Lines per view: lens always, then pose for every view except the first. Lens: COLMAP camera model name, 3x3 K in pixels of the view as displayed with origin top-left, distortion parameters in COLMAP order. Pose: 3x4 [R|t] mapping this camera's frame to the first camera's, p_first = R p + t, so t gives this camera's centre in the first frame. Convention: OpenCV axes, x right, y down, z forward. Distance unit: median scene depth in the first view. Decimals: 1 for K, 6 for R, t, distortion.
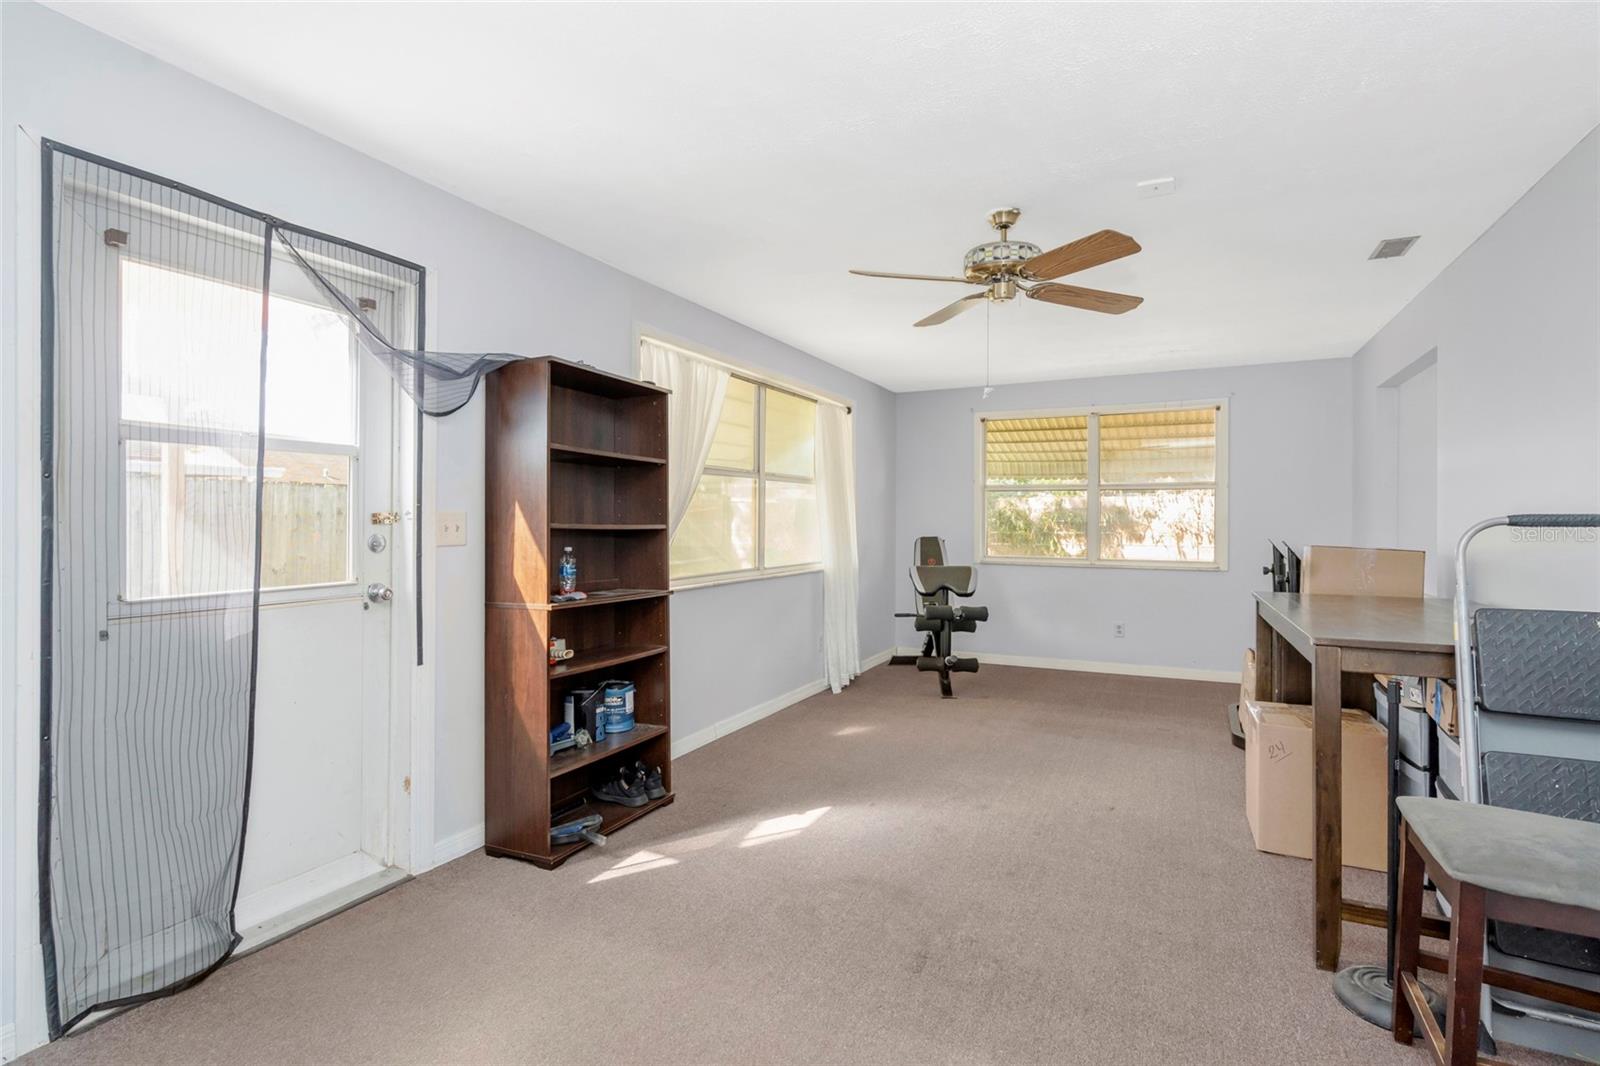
lens RADIAL K [[776.4, 0, 800.0], [0, 776.4, 533.0], [0, 0, 1]] dist [-0.001145, -0.000191]
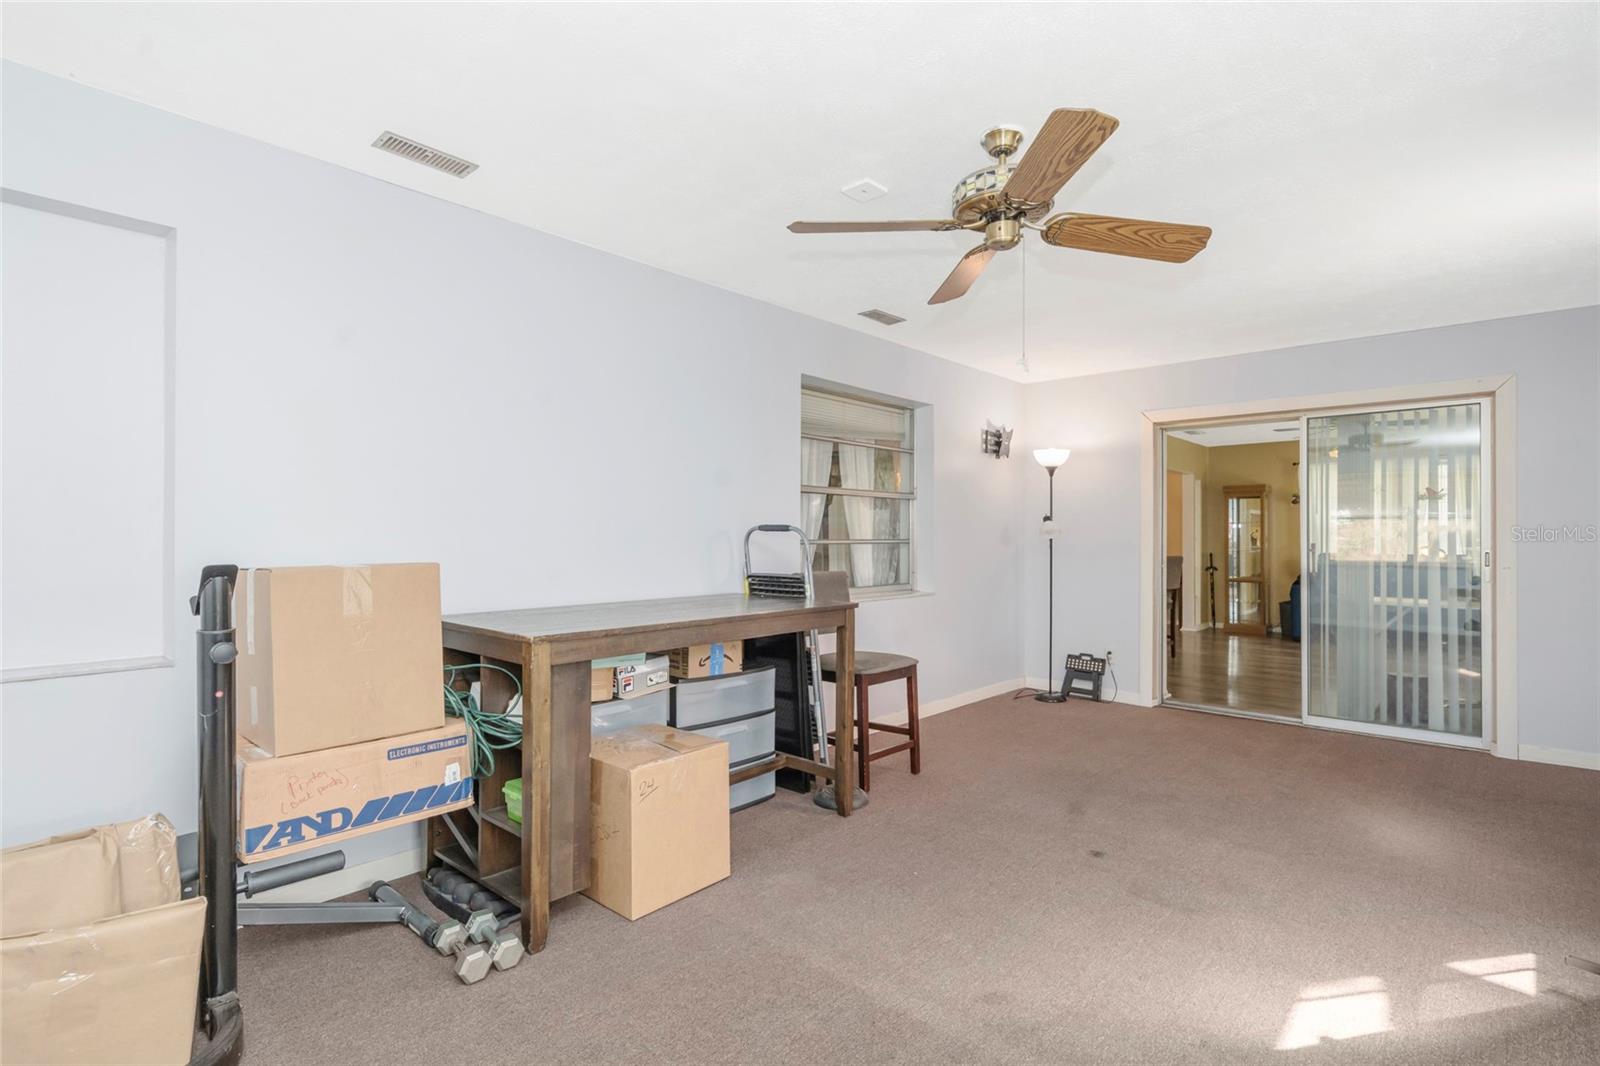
lens RADIAL K [[776.4, 0, 800.0], [0, 776.4, 533.0], [0, 0, 1]] dist [-0.001145, -0.000191]
pose [[-0.957483, -0.006974, 0.288407, 0.230138], [-0.003113, 0.999899, 0.013843, -0.020673], [-0.288474, 0.012357, -0.957408, 1.811480]]
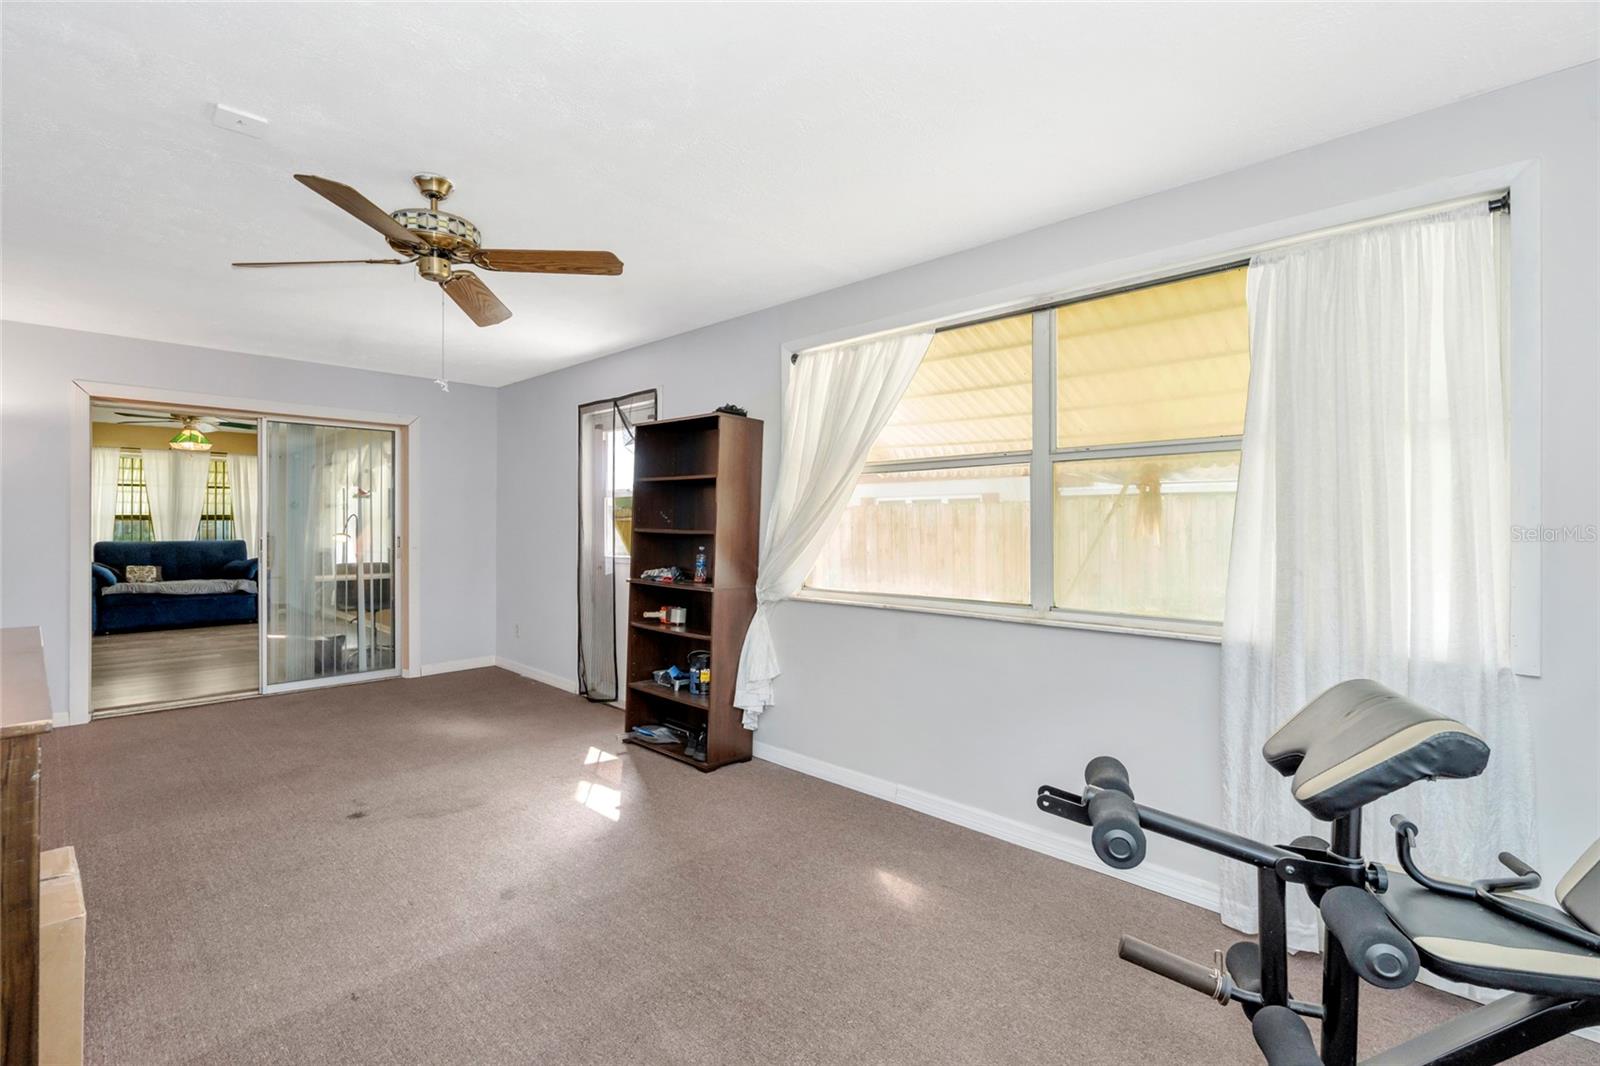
lens RADIAL K [[728.3, 0, 803.1], [0, 728.3, 518.5], [0, 0, 1]] dist [-0.002584, 0.000548]
pose [[-0.308514, -0.014477, -0.951109, 0.937701], [-0.020145, 0.999759, -0.008683, -0.023905], [0.951006, 0.016481, -0.308732, 1.674933]]
